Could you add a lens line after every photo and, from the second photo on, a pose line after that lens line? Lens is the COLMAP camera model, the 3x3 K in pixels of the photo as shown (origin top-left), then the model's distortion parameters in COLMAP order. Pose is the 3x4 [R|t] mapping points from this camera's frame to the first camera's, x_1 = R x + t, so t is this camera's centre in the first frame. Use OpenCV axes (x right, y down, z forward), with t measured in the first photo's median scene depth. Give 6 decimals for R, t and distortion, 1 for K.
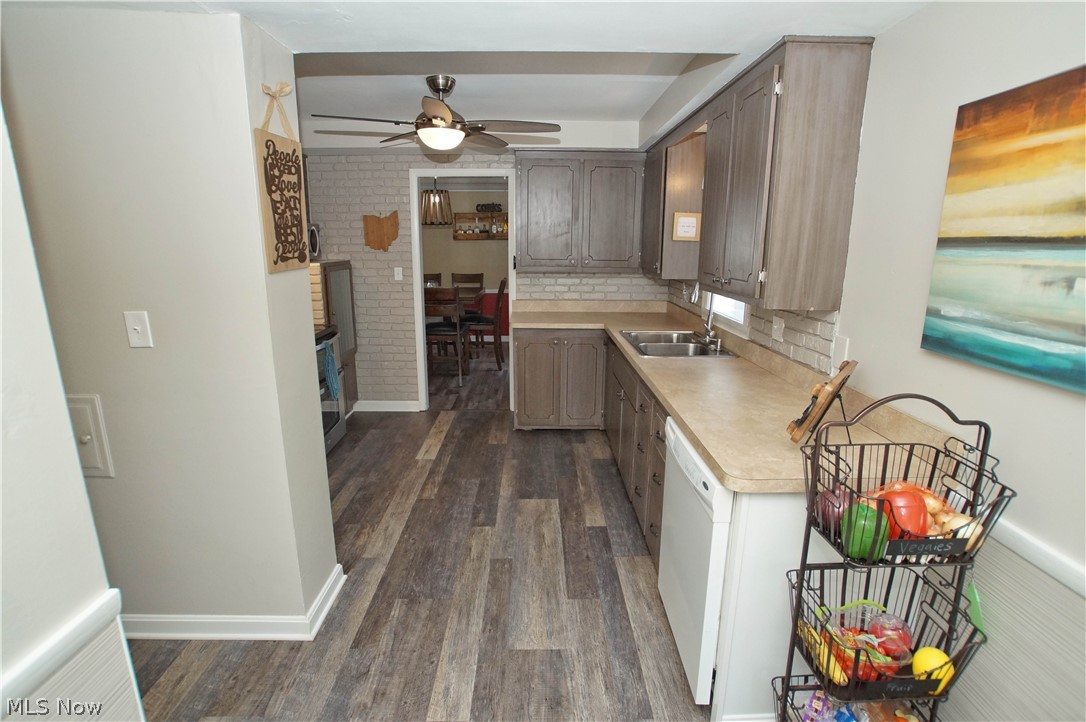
lens RADIAL K [[503.5, 0, 572.4], [0, 503.5, 354.7], [0, 0, 1]] dist [-0.064983, 0.028976]
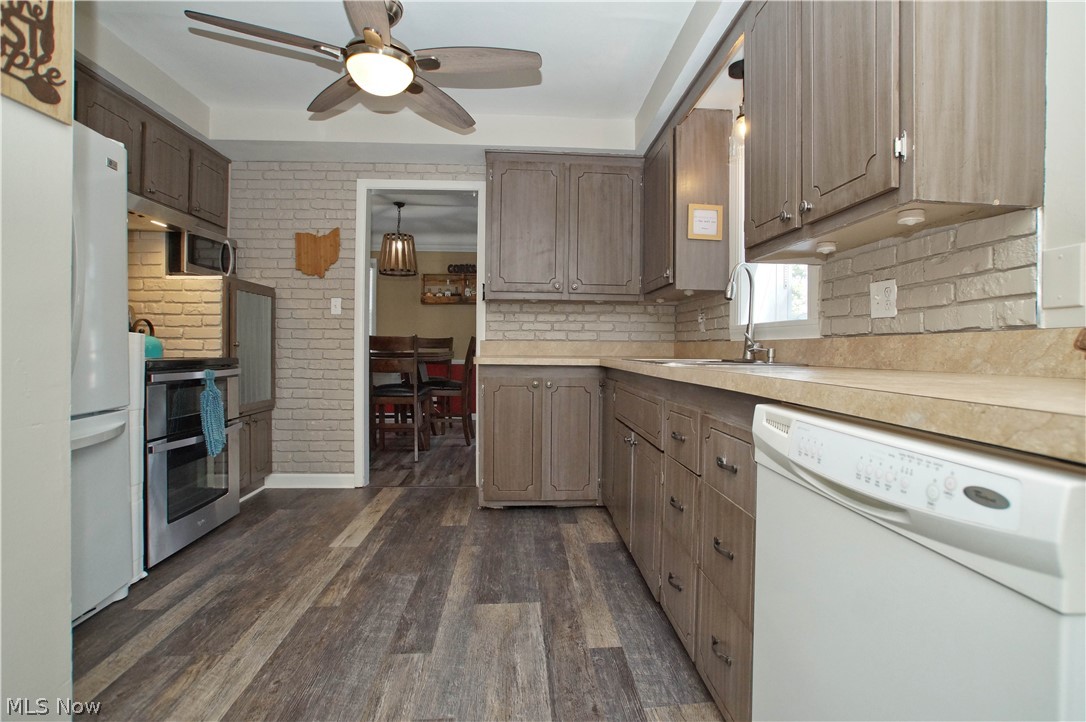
lens RADIAL K [[503.5, 0, 572.4], [0, 503.5, 354.7], [0, 0, 1]] dist [-0.064983, 0.028976]
pose [[0.999207, -0.009224, 0.038730, -0.007479], [0.016984, 0.978593, -0.205102, 0.092424], [-0.036009, 0.205597, 0.977974, 0.268953]]
